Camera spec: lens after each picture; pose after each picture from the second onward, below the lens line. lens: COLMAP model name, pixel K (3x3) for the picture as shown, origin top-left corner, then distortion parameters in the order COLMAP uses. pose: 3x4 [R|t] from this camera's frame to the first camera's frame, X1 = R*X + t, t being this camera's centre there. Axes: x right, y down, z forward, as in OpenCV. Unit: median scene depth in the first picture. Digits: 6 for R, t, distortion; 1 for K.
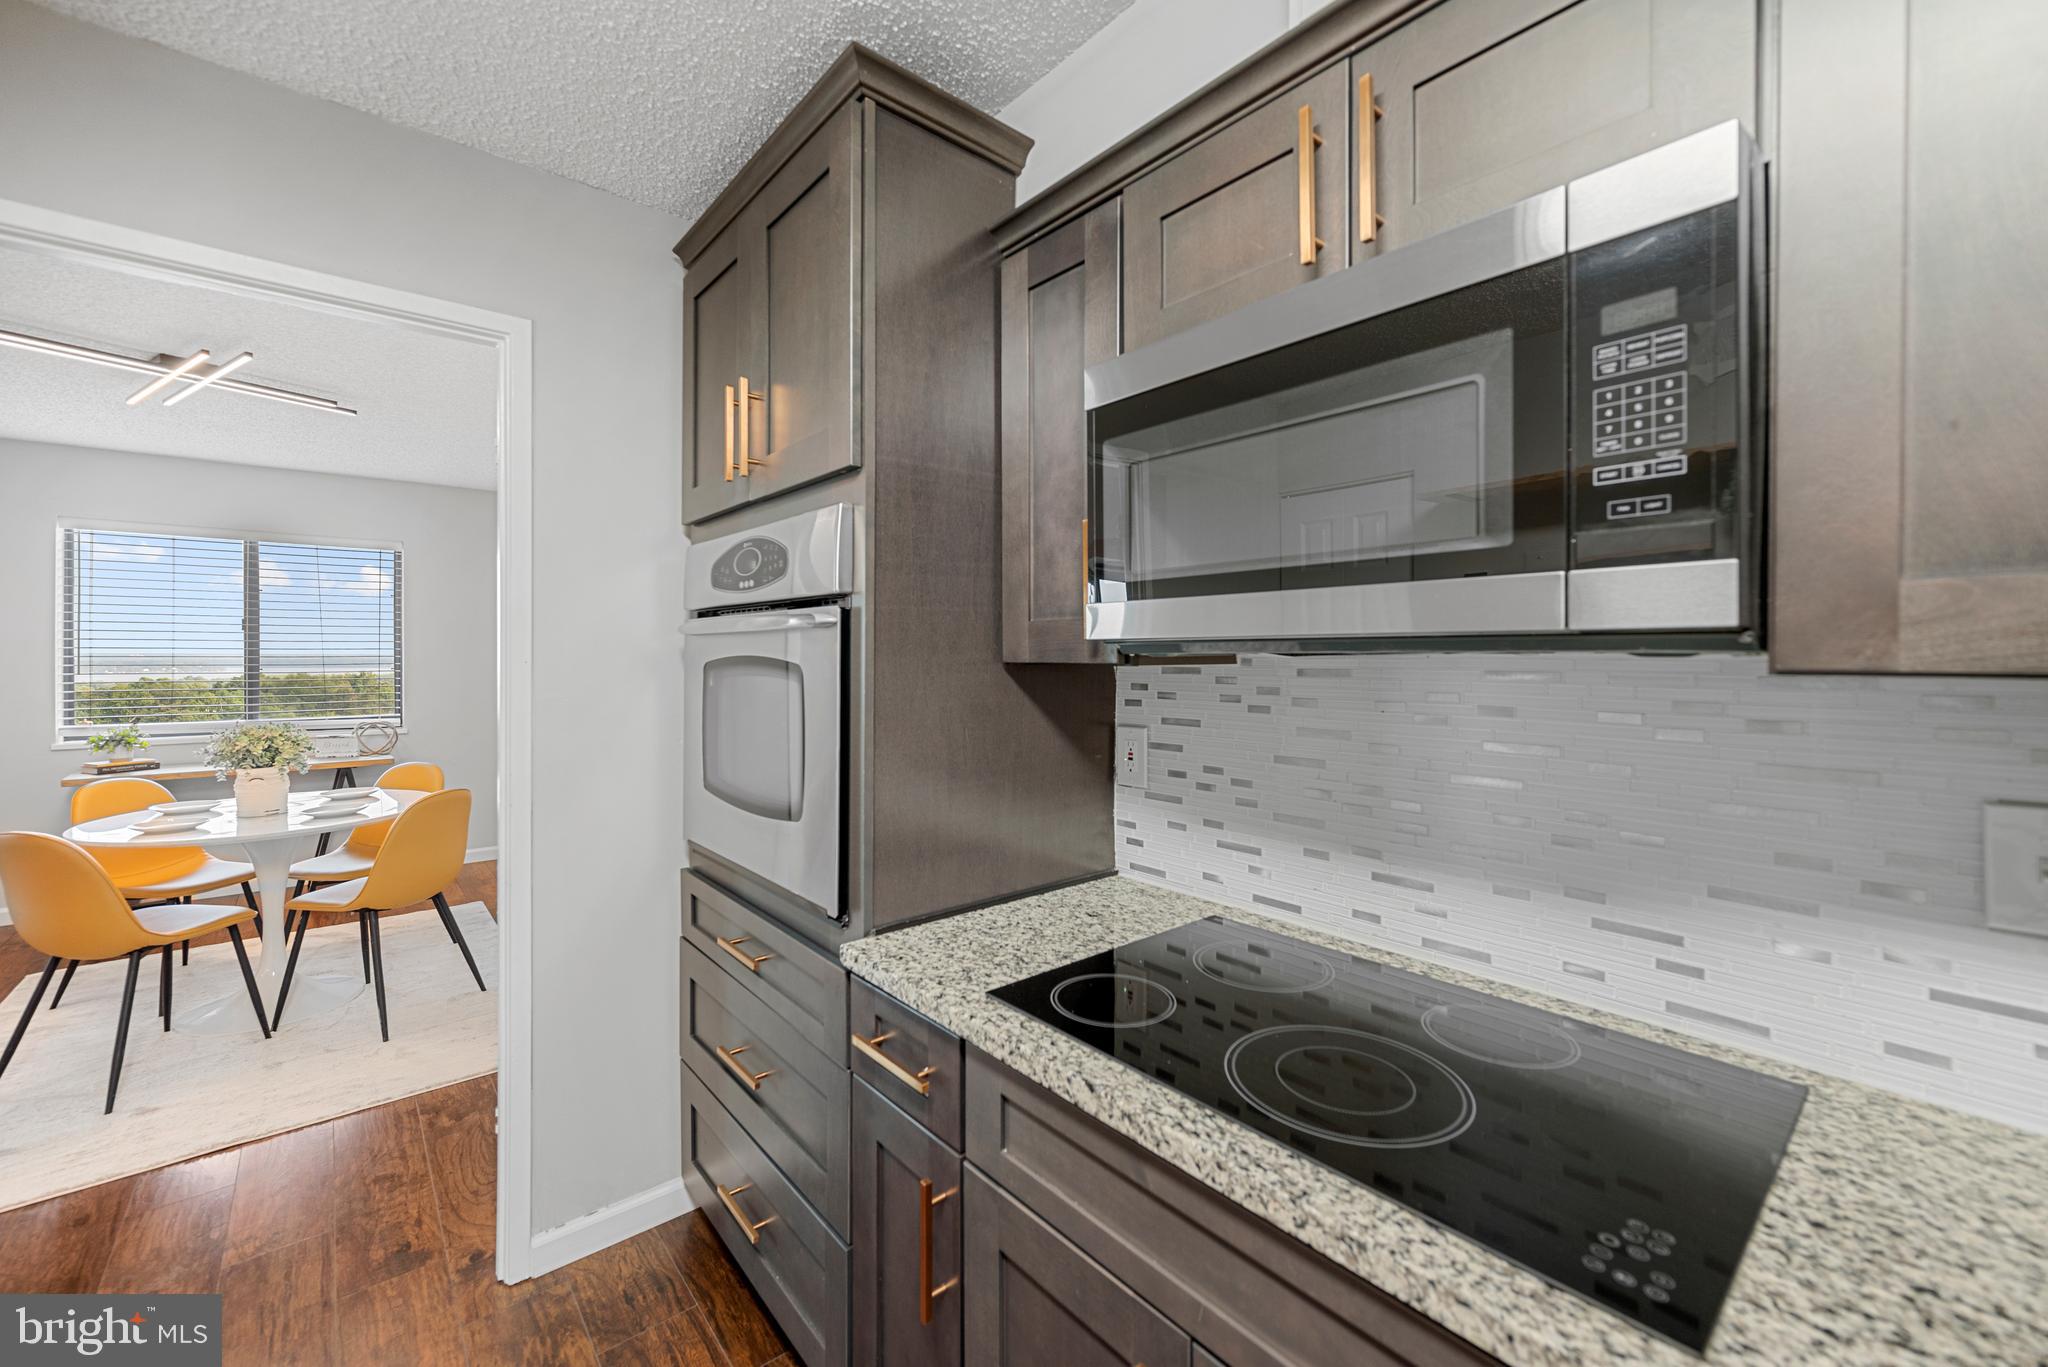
lens RADIAL K [[823.6, 0, 1024.0], [0, 823.6, 659.9], [0, 0, 1]] dist [-0.000268, -0.000018]
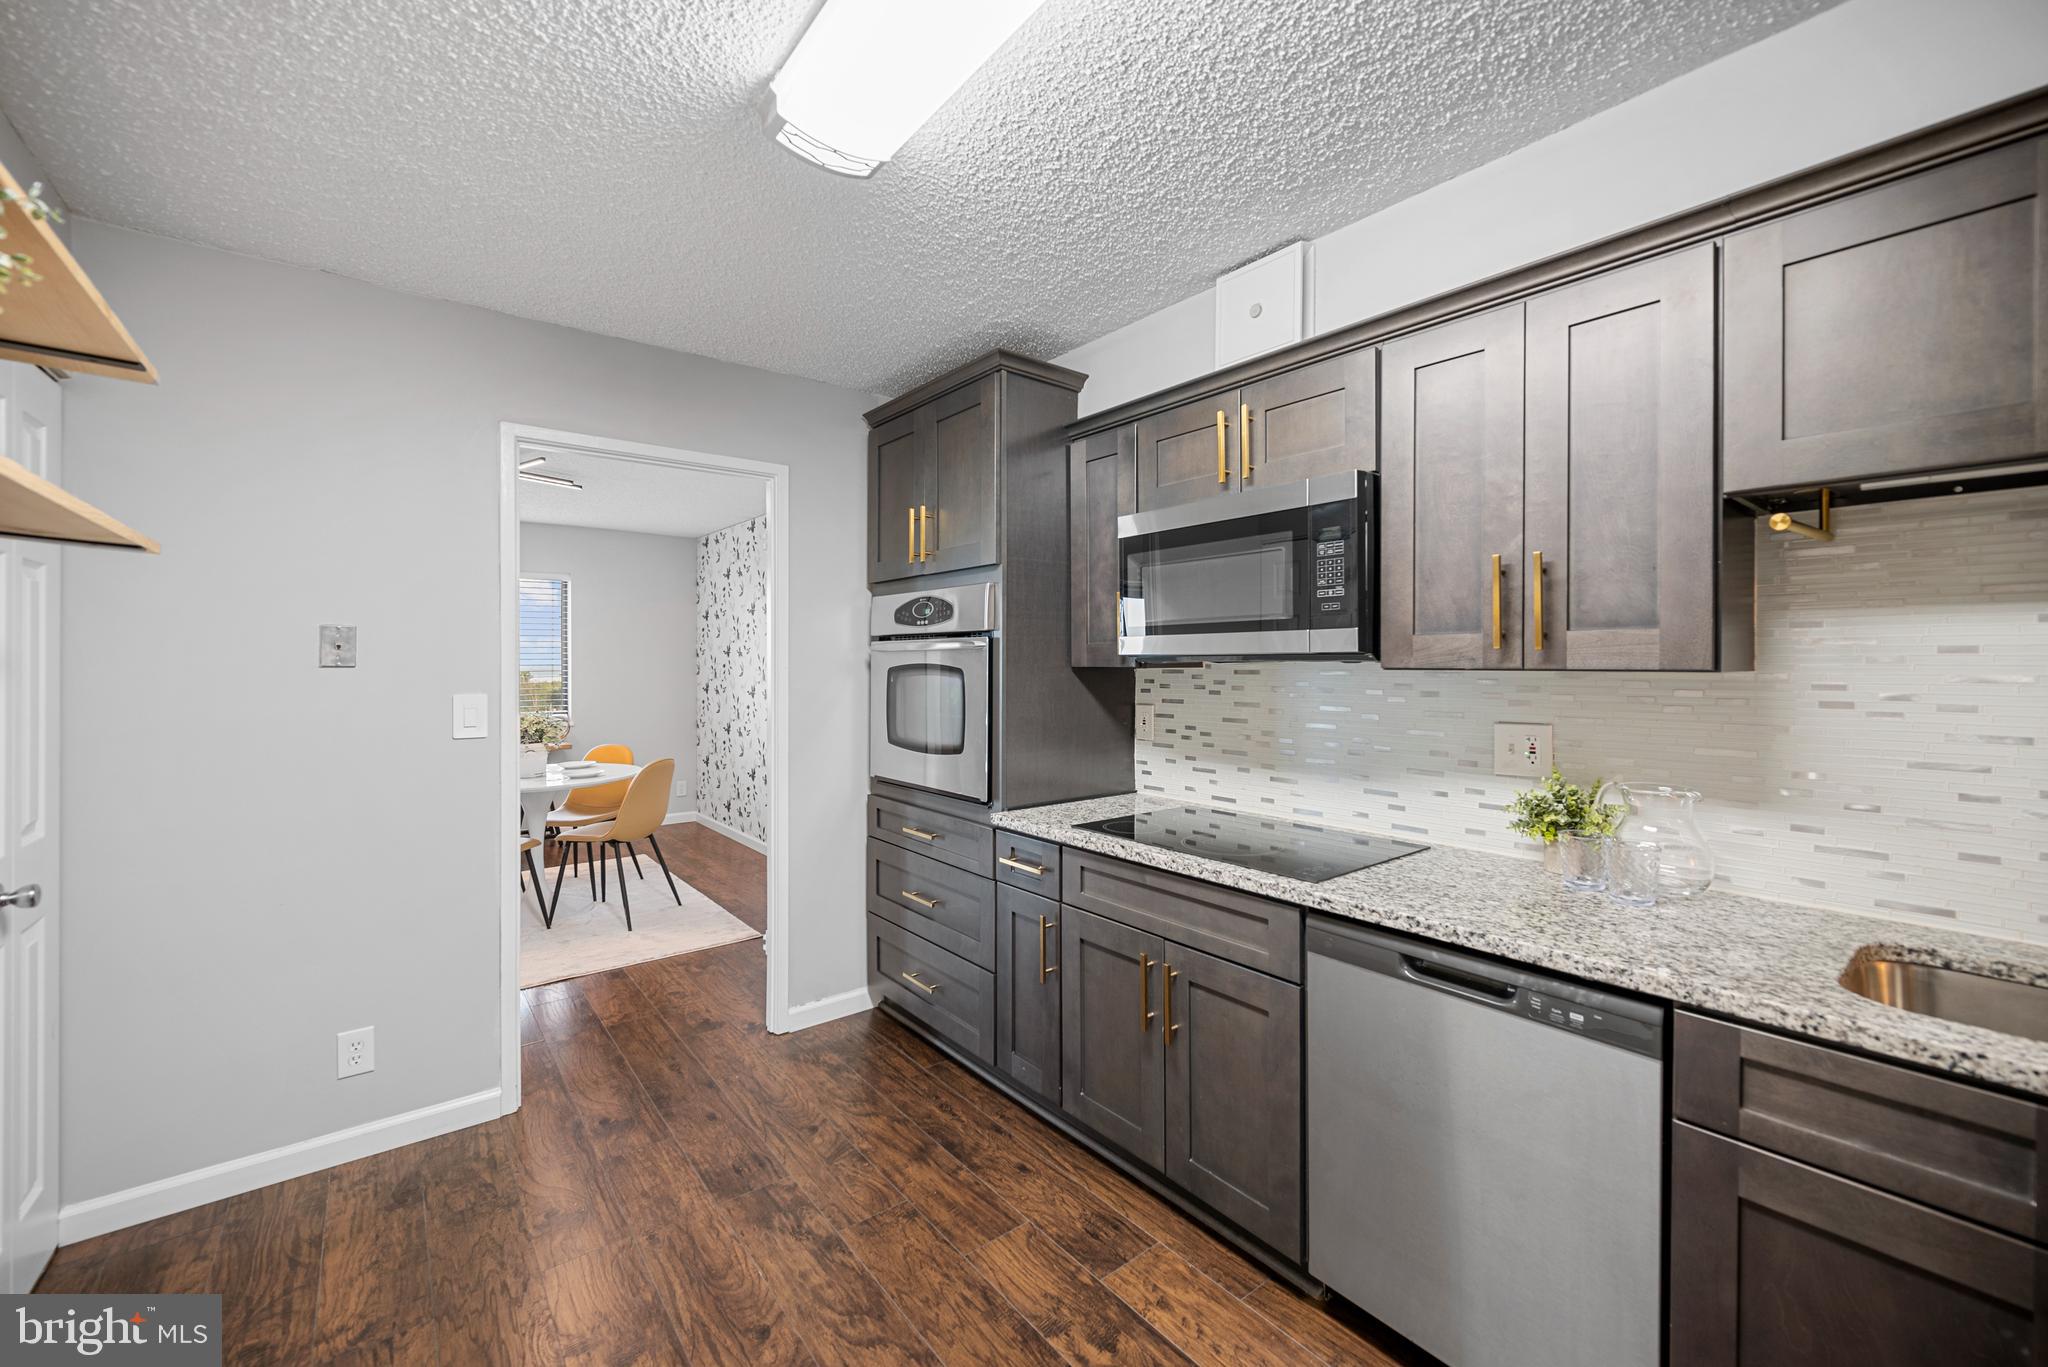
lens RADIAL K [[823.6, 0, 1027.4], [0, 823.6, 669.4], [0, 0, 1]] dist [-0.000268, -0.000018]
pose [[0.999673, -0.001573, -0.025516, -0.082627], [0.001630, 0.999996, 0.002233, 0.004772], [0.025512, -0.002274, 0.999672, -0.861033]]
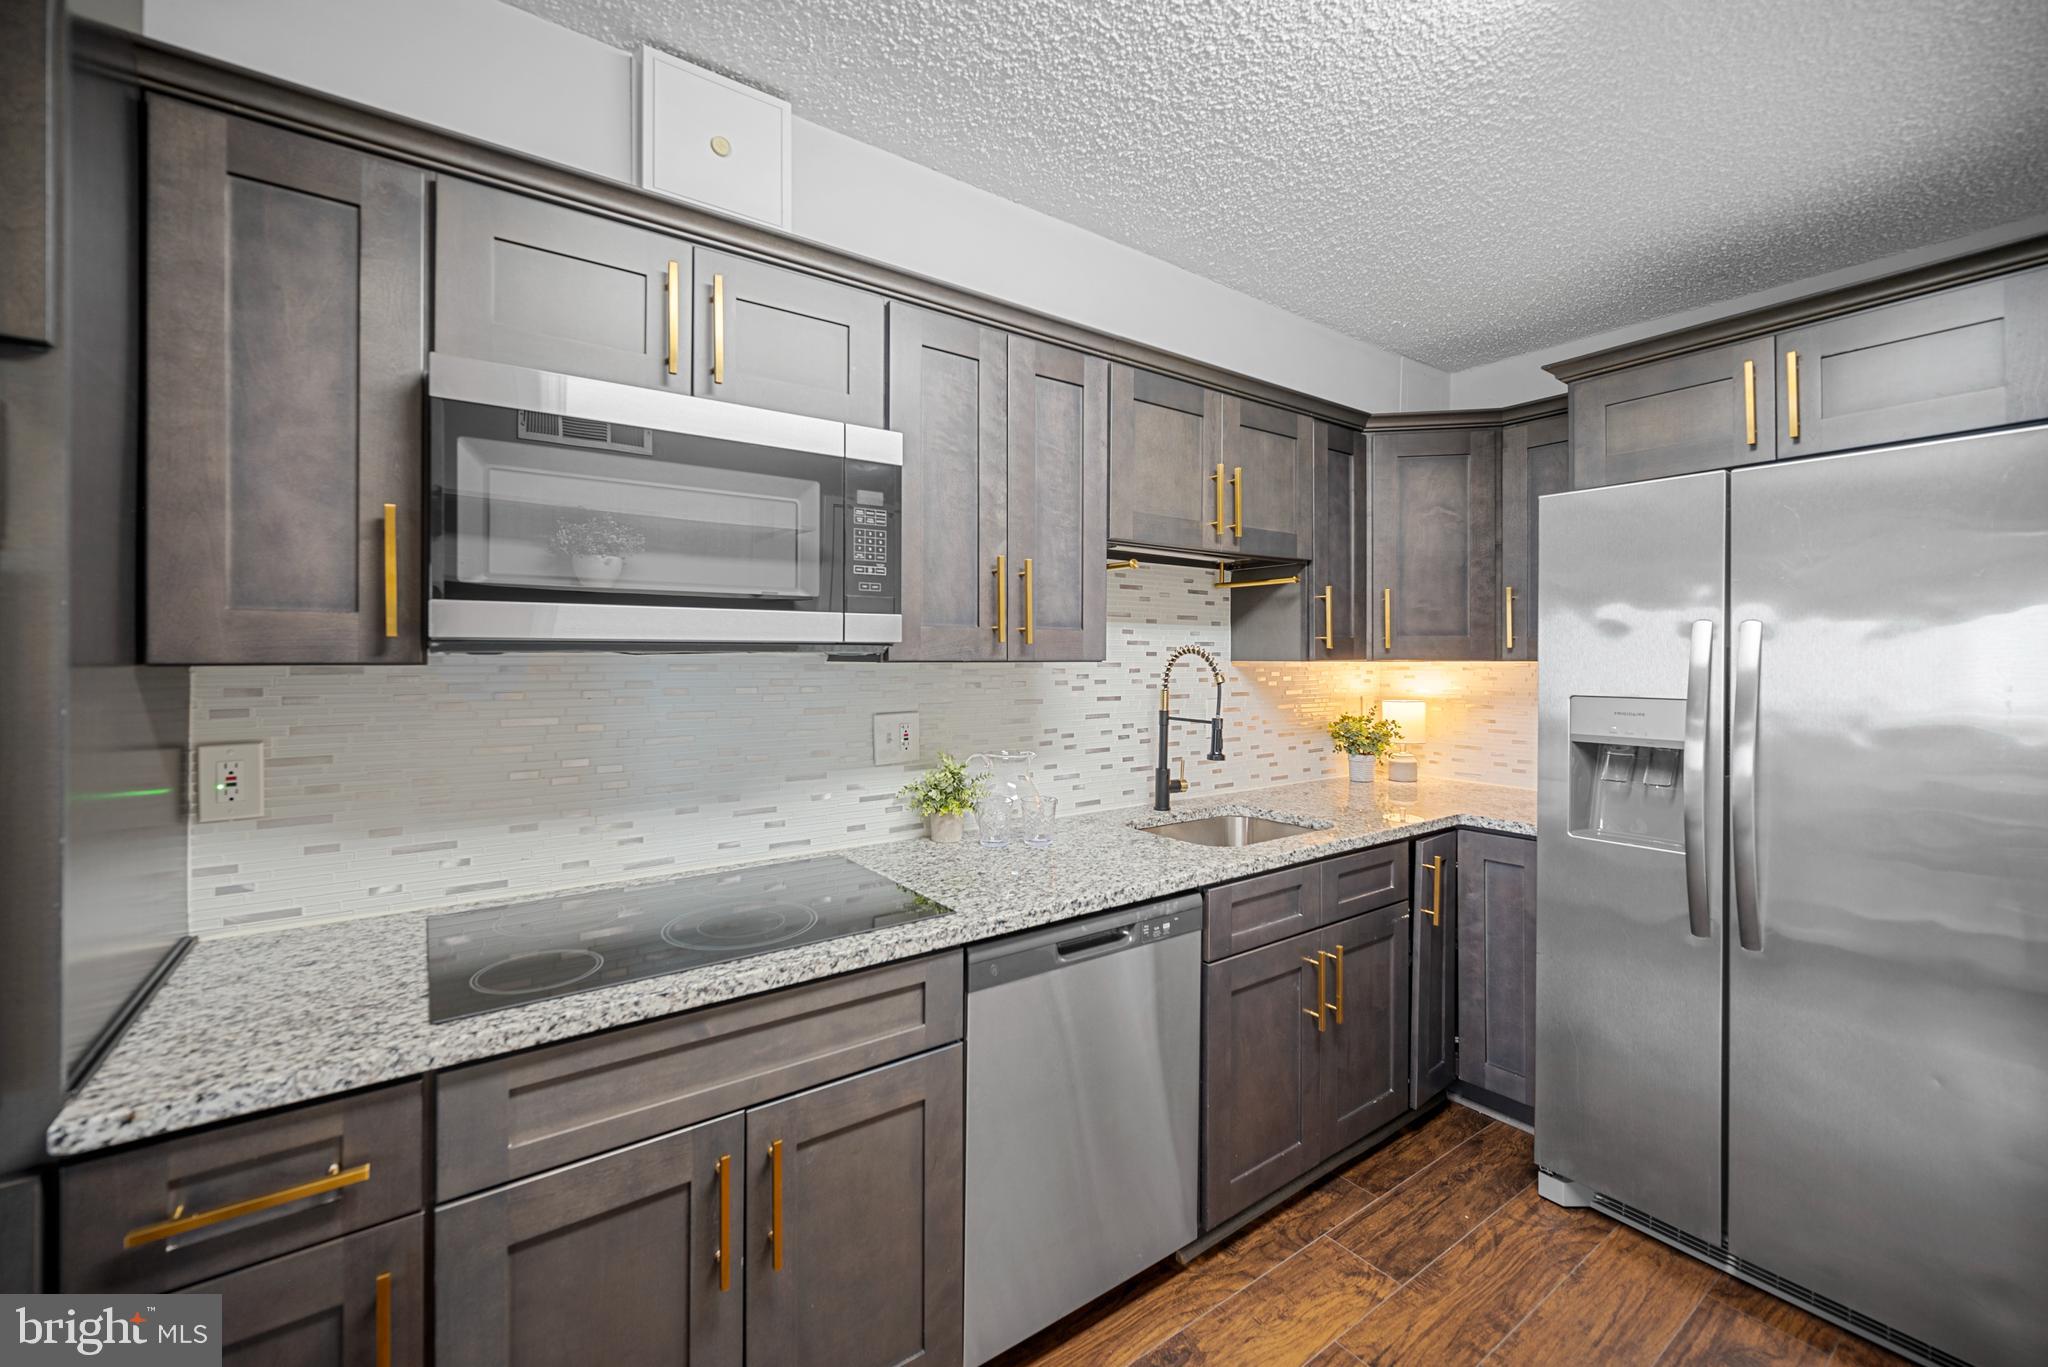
lens RADIAL K [[823.6, 0, 1022.3], [0, 823.6, 655.7], [0, 0, 1]] dist [-0.000268, -0.000018]
pose [[0.077906, -0.000416, 0.996961, -0.727656], [0.005051, 0.999987, 0.000022, 0.000050], [-0.996948, 0.005034, 0.077908, 0.219244]]
